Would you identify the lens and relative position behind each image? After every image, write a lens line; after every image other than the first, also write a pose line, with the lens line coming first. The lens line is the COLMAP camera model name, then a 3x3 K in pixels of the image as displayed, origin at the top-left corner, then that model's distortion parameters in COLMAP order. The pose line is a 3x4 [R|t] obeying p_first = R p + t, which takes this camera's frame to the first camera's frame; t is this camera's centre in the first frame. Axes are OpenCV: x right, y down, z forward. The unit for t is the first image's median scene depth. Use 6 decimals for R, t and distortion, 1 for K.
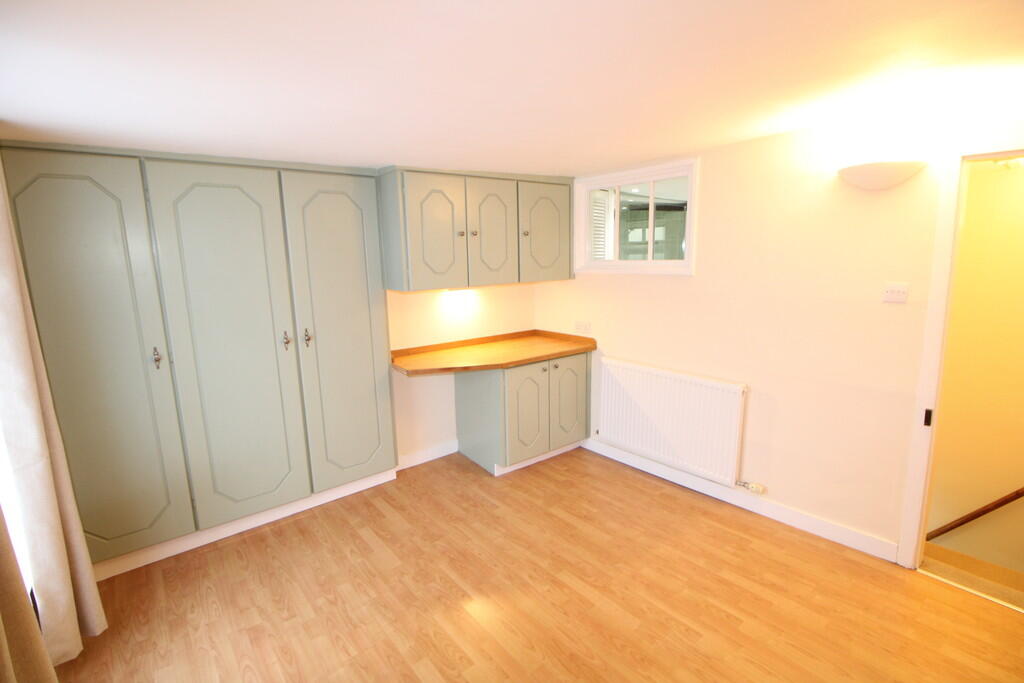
lens RADIAL K [[474.9, 0, 517.9], [0, 474.9, 337.4], [0, 0, 1]] dist [-0.002159, -0.000544]
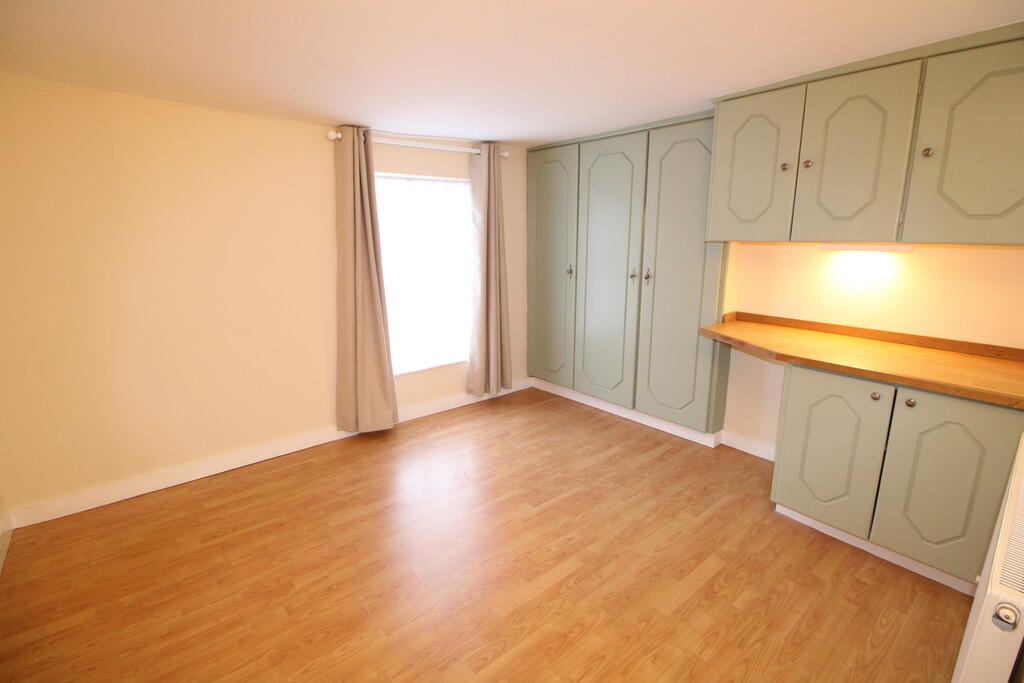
lens RADIAL K [[474.9, 0, 517.9], [0, 474.9, 337.4], [0, 0, 1]] dist [-0.002159, -0.000544]
pose [[0.019228, 0.236517, -0.971437, 0.720291], [-0.177659, 0.956963, 0.229476, -0.067949], [0.983904, 0.168172, 0.060420, 0.654173]]
